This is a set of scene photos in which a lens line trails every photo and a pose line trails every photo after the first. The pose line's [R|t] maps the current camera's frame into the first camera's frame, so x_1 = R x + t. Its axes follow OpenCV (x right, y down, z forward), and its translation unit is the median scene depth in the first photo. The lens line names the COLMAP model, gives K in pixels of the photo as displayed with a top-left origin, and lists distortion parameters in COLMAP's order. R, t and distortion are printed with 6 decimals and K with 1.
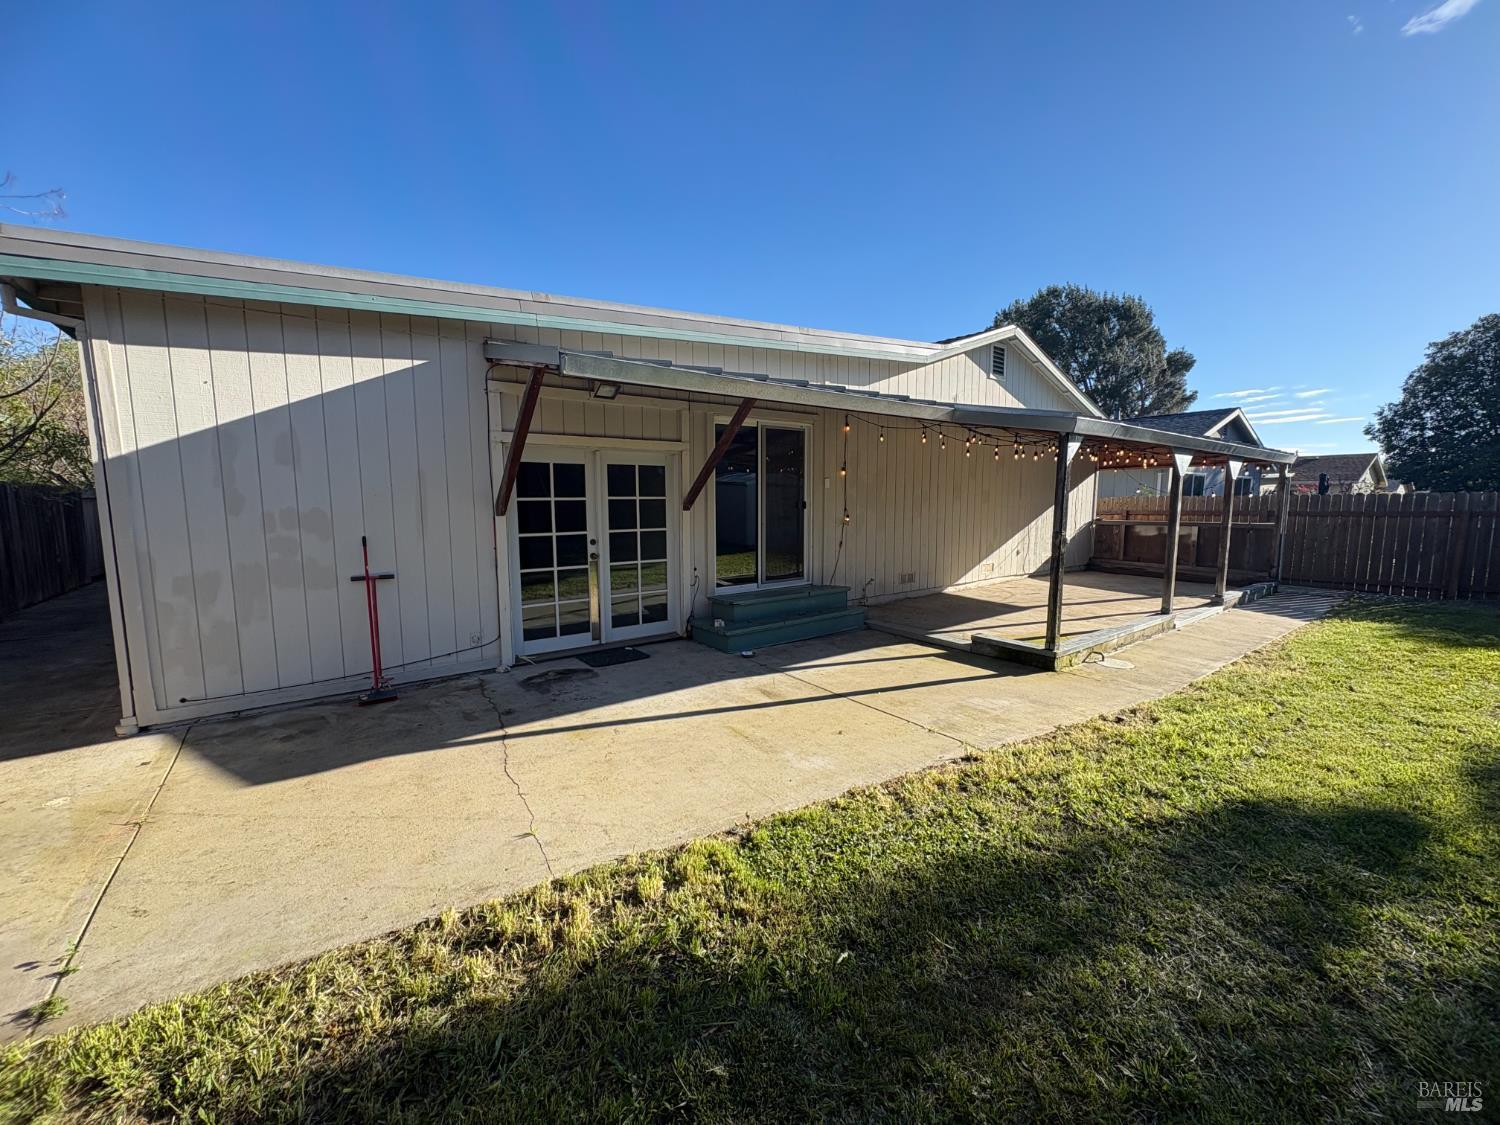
lens RADIAL K [[601.7, 0, 747.1], [0, 601.7, 564.9], [0, 0, 1]] dist [0.005480, -0.000258]
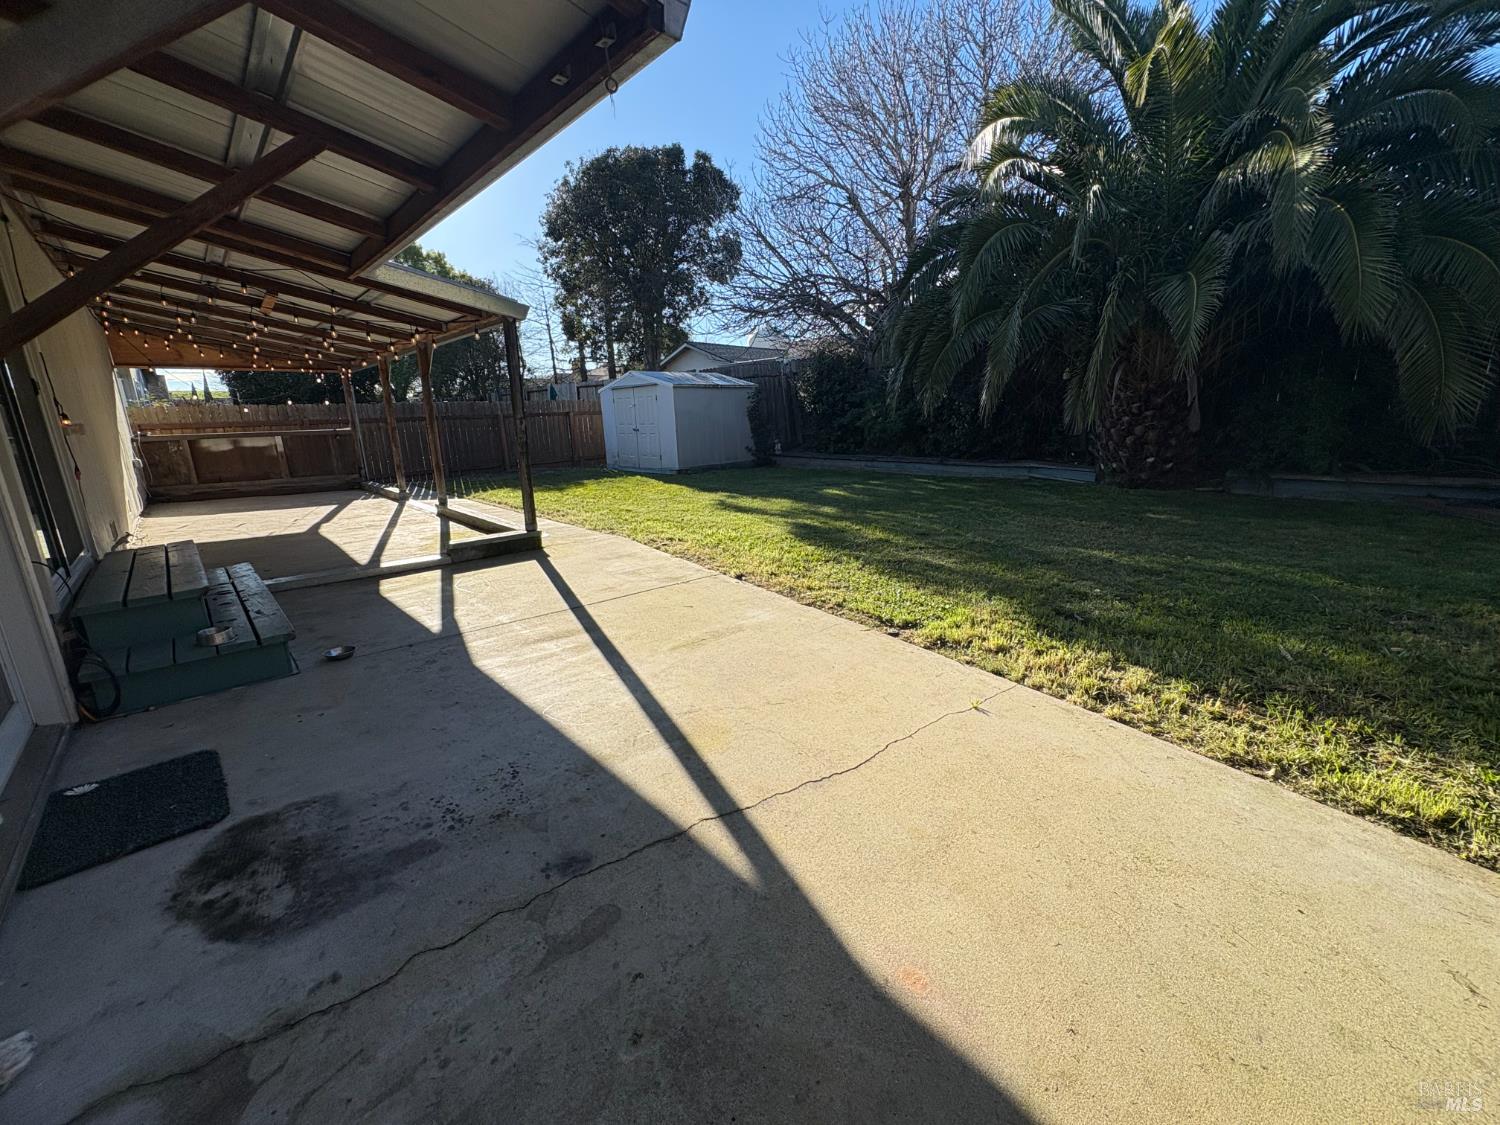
lens RADIAL K [[601.7, 0, 750.9], [0, 601.7, 562.3], [0, 0, 1]] dist [0.005480, -0.000258]
pose [[-0.097500, -0.236191, 0.966803, -0.532319], [0.133502, 0.959548, 0.247882, -0.016825], [-0.986241, 0.153239, -0.062024, 0.634988]]
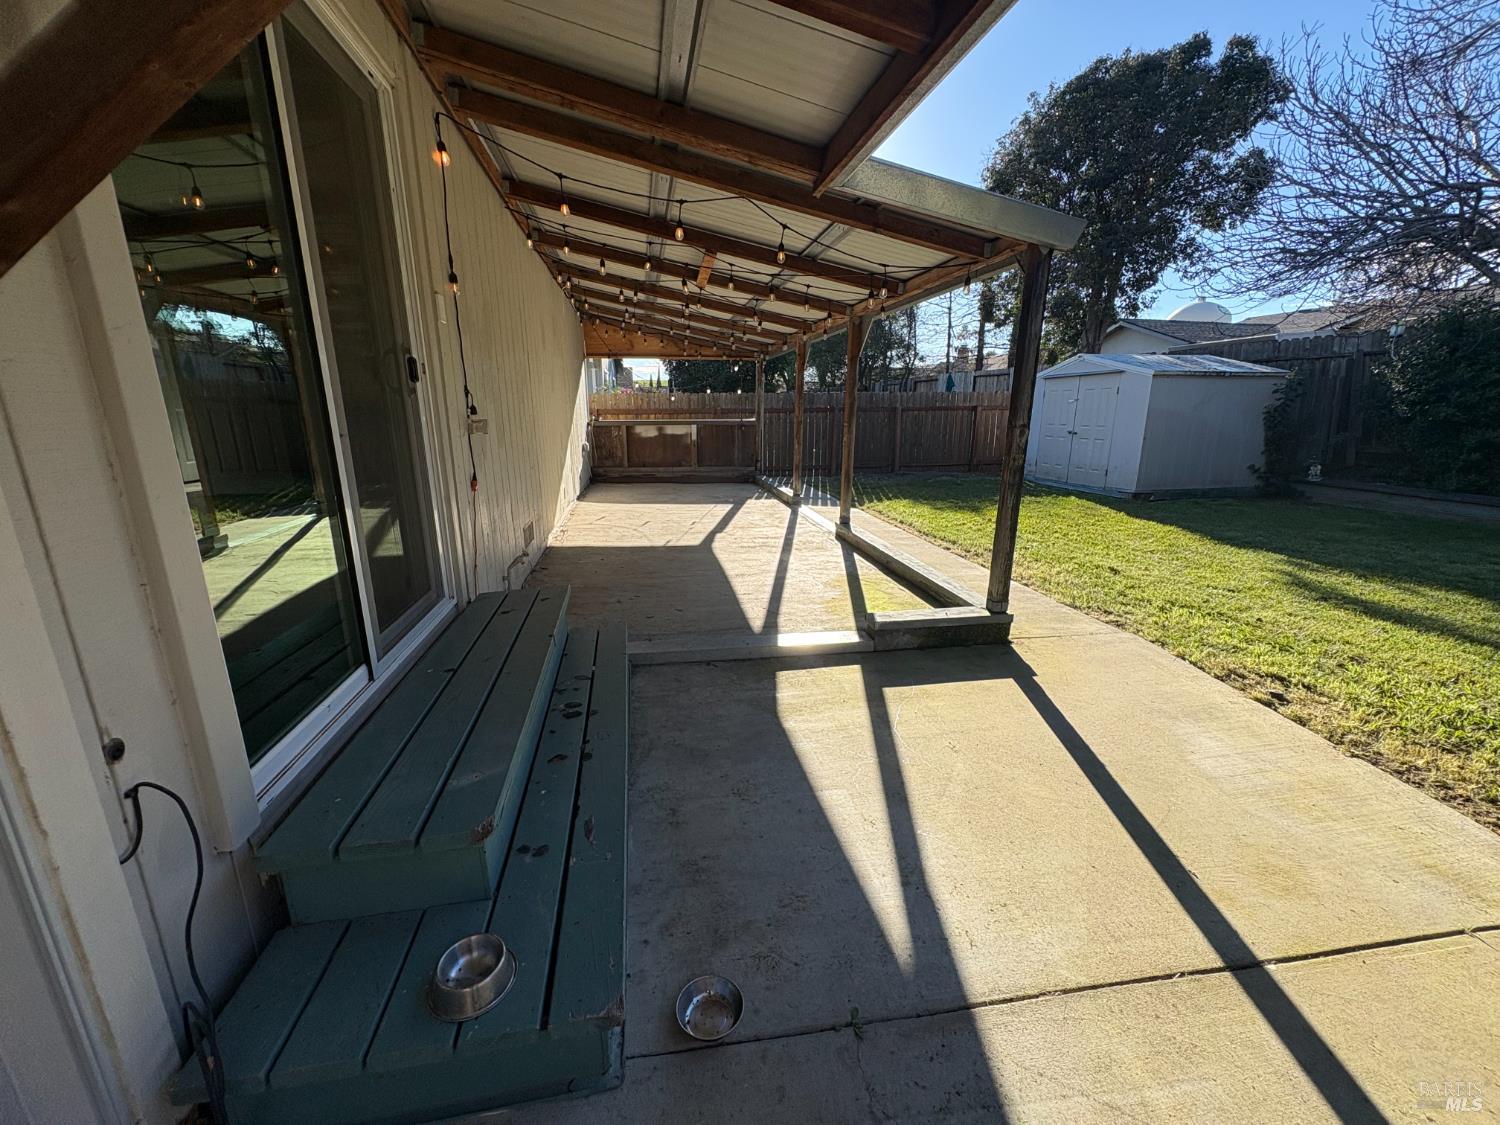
lens RADIAL K [[601.7, 0, 746.7], [0, 601.7, 563.2], [0, 0, 1]] dist [0.005480, -0.000258]
pose [[0.460388, -0.219404, 0.860177, -0.147986], [0.092250, 0.975554, 0.199459, -0.058051], [-0.882911, -0.012477, 0.469374, 0.858644]]
